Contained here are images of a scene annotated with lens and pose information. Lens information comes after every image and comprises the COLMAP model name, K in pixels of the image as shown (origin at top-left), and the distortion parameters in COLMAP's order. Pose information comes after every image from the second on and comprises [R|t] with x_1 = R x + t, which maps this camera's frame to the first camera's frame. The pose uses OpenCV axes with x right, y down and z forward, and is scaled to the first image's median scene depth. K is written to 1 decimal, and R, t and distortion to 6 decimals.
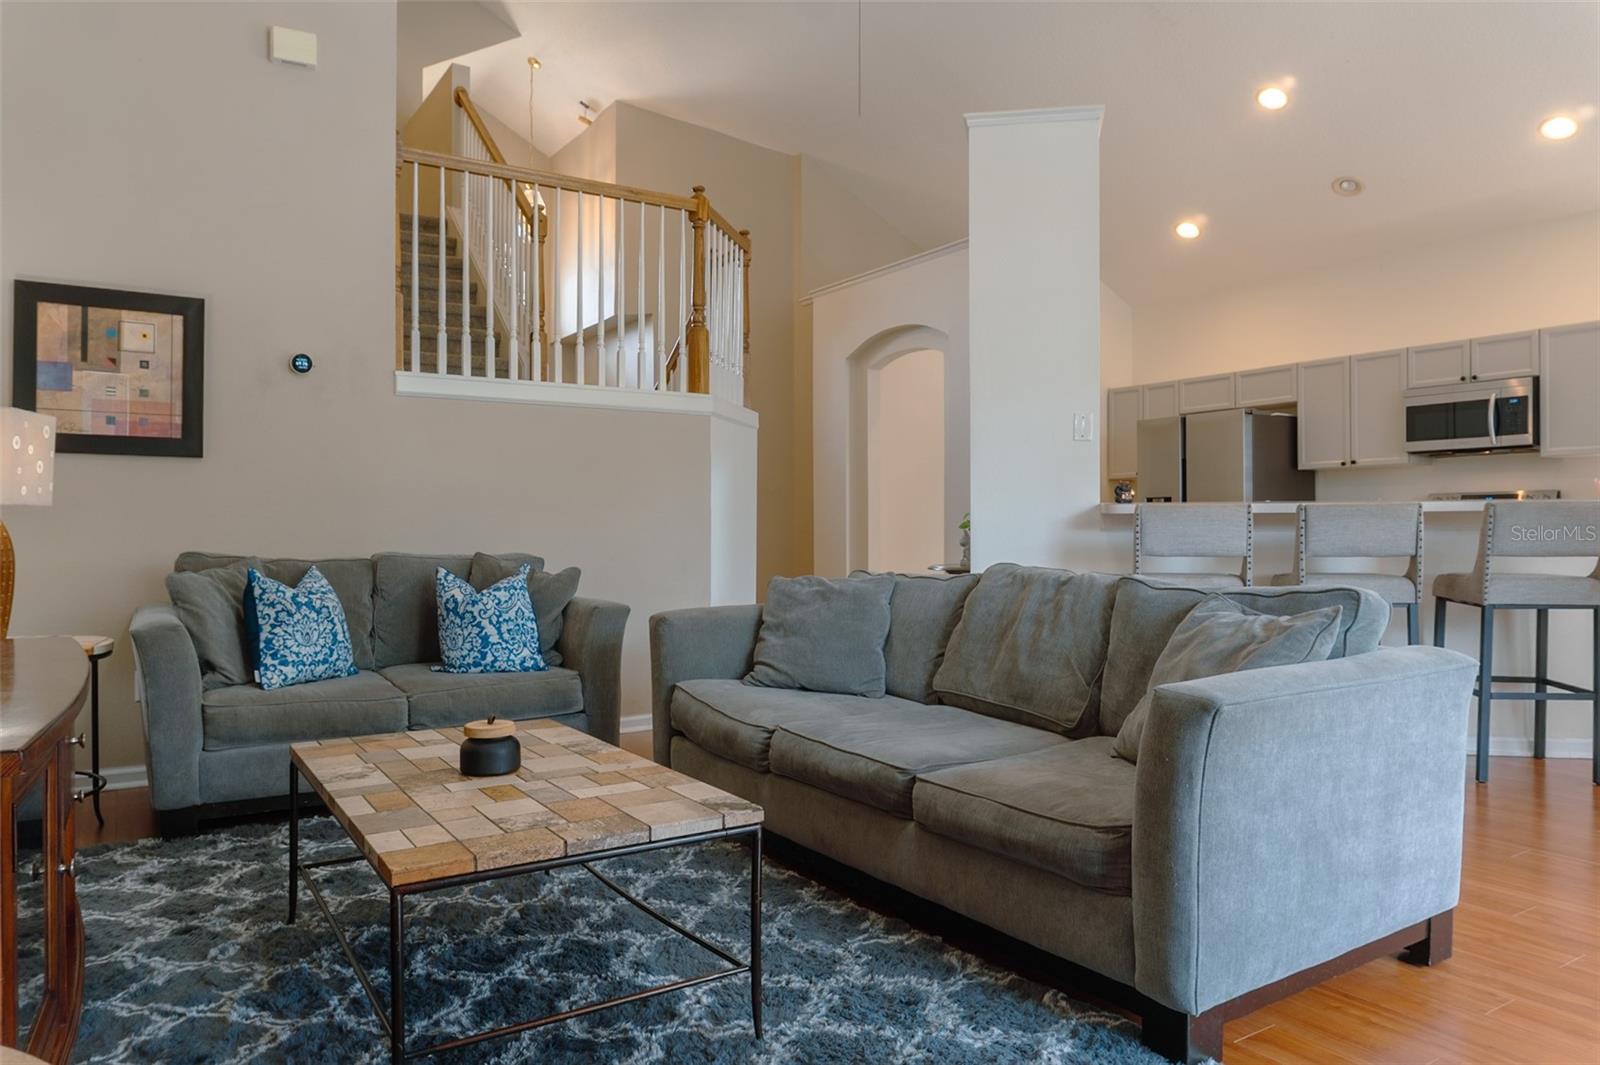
lens RADIAL K [[1078.9, 0, 788.3], [0, 1078.9, 537.3], [0, 0, 1]] dist [-0.022354, -0.001138]
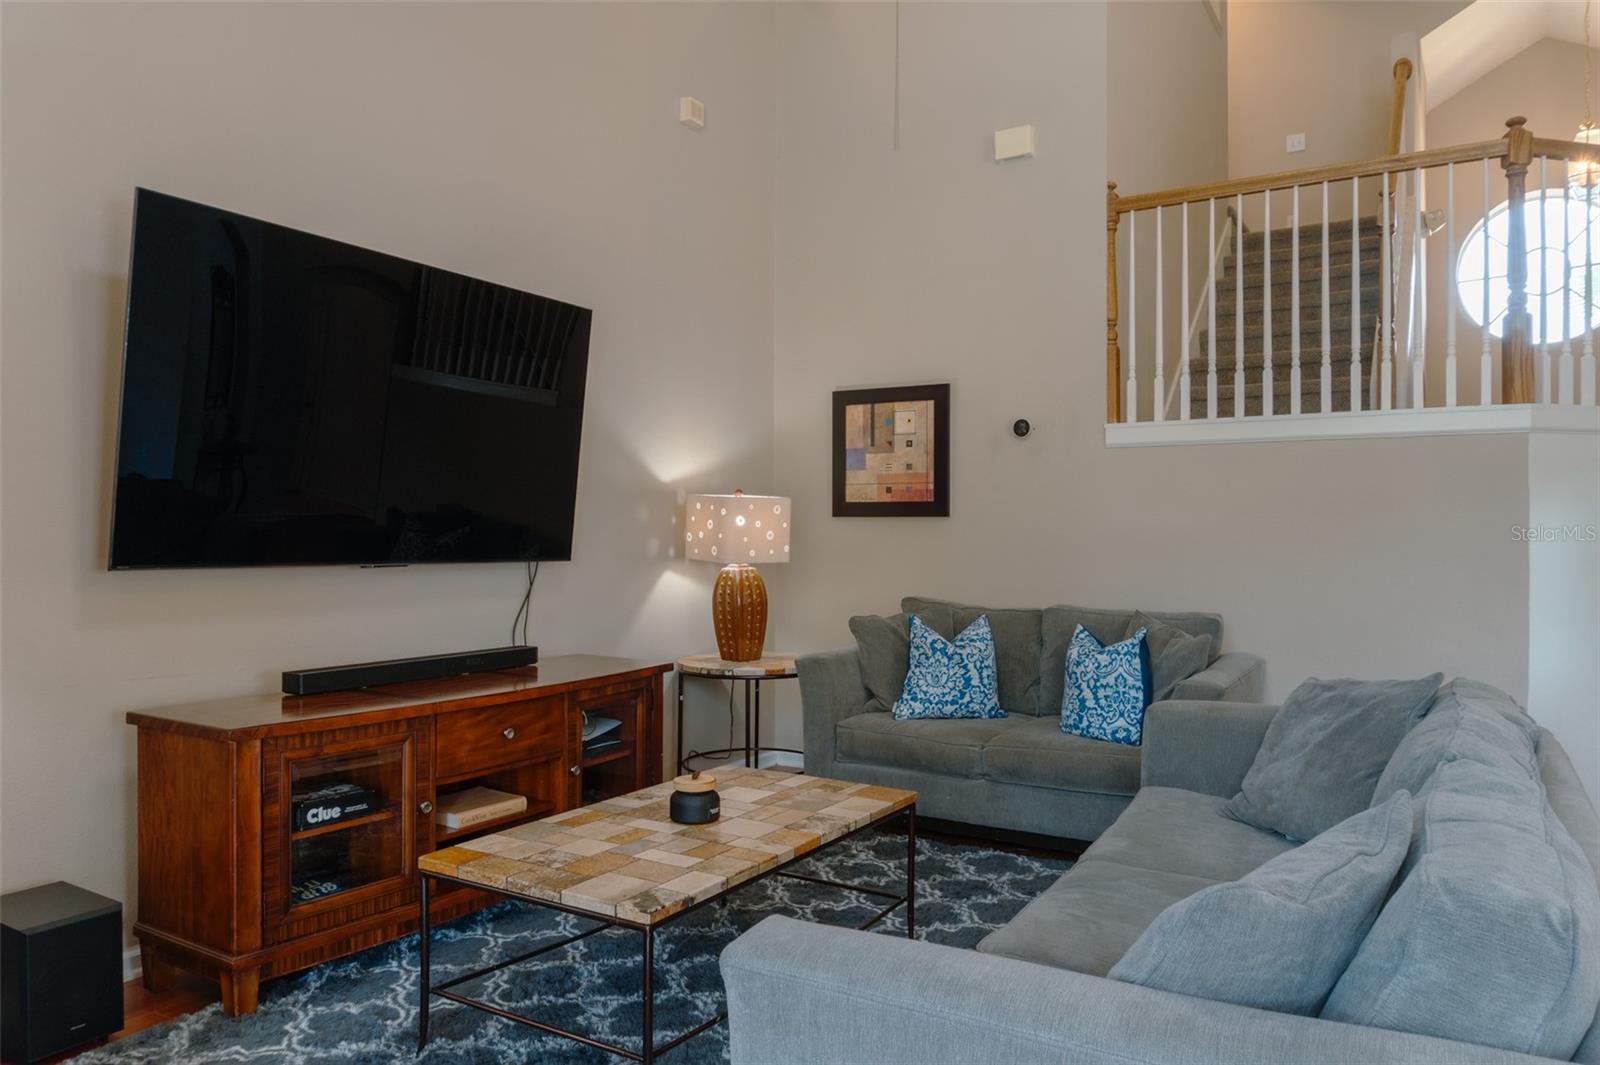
lens RADIAL K [[1078.9, 0, 788.3], [0, 1078.9, 537.3], [0, 0, 1]] dist [-0.022354, -0.001138]
pose [[0.432095, 0.005353, -0.901812, 0.479438], [-0.007340, 0.999970, 0.002419, -0.055127], [0.901798, 0.005574, 0.432121, 0.335260]]
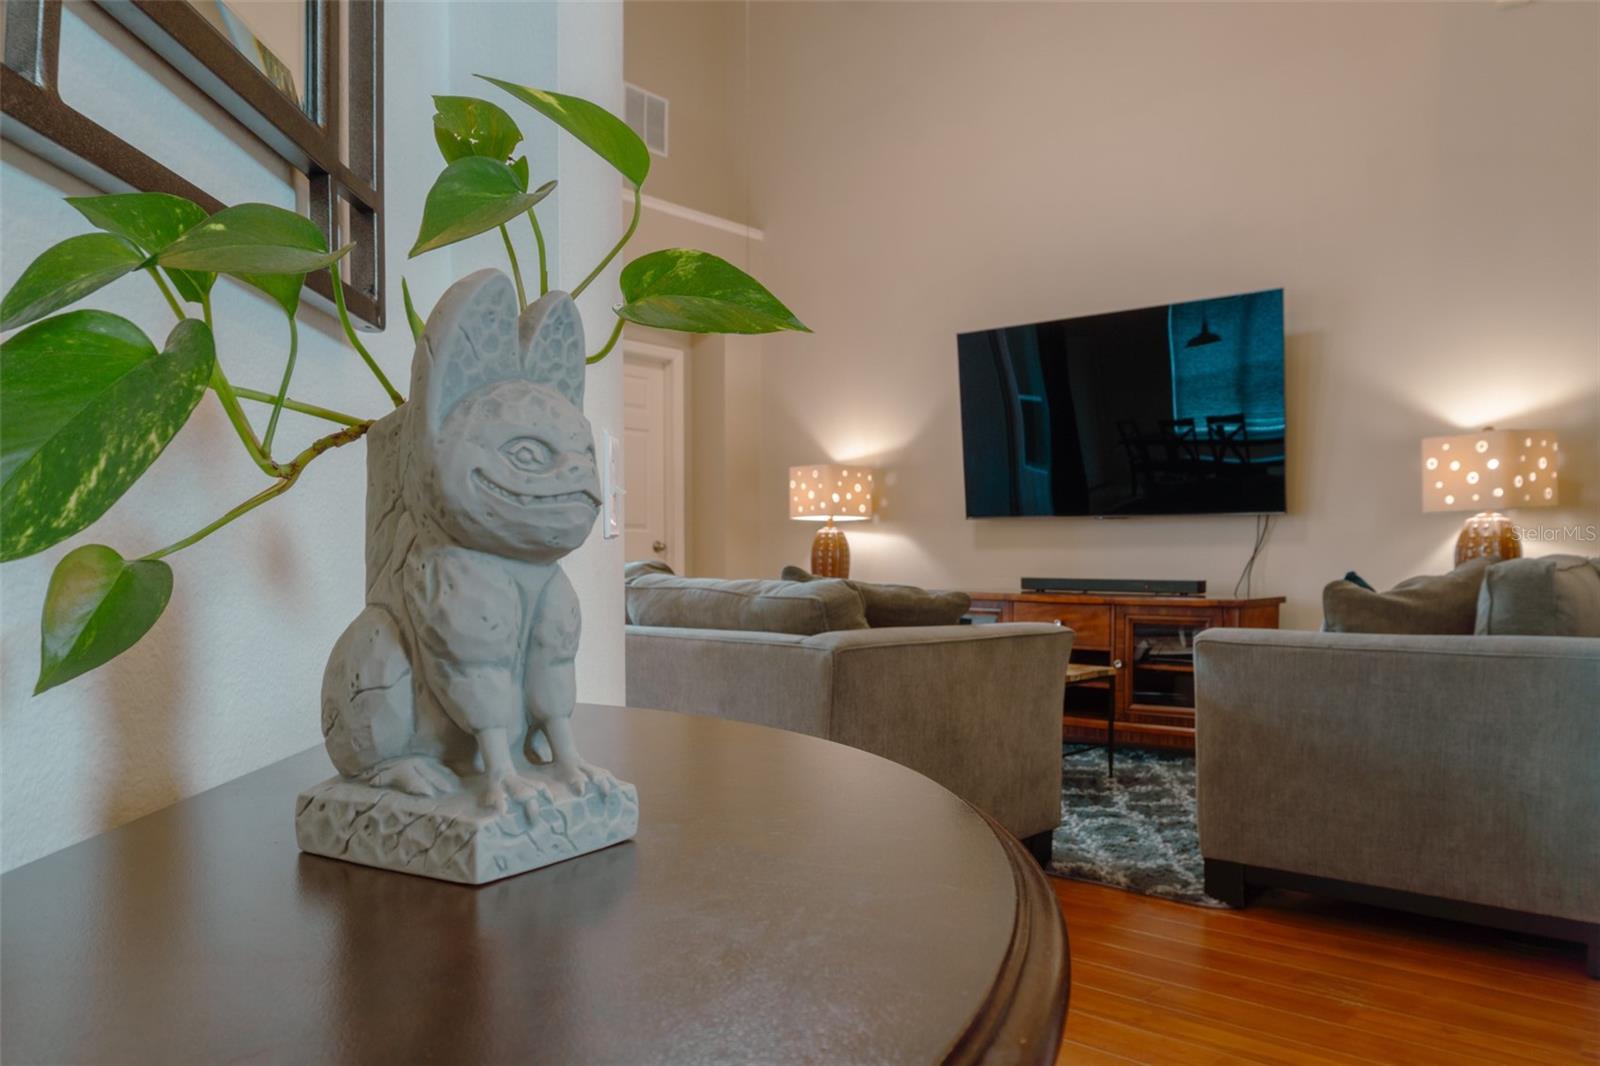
lens RADIAL K [[1078.9, 0, 788.3], [0, 1078.9, 537.8], [0, 0, 1]] dist [-0.022354, -0.001138]
pose [[-0.953187, 0.025151, -0.301333, 0.329516], [0.022749, 0.999675, 0.011476, -0.024112], [0.301524, 0.004084, -0.953450, 1.552310]]
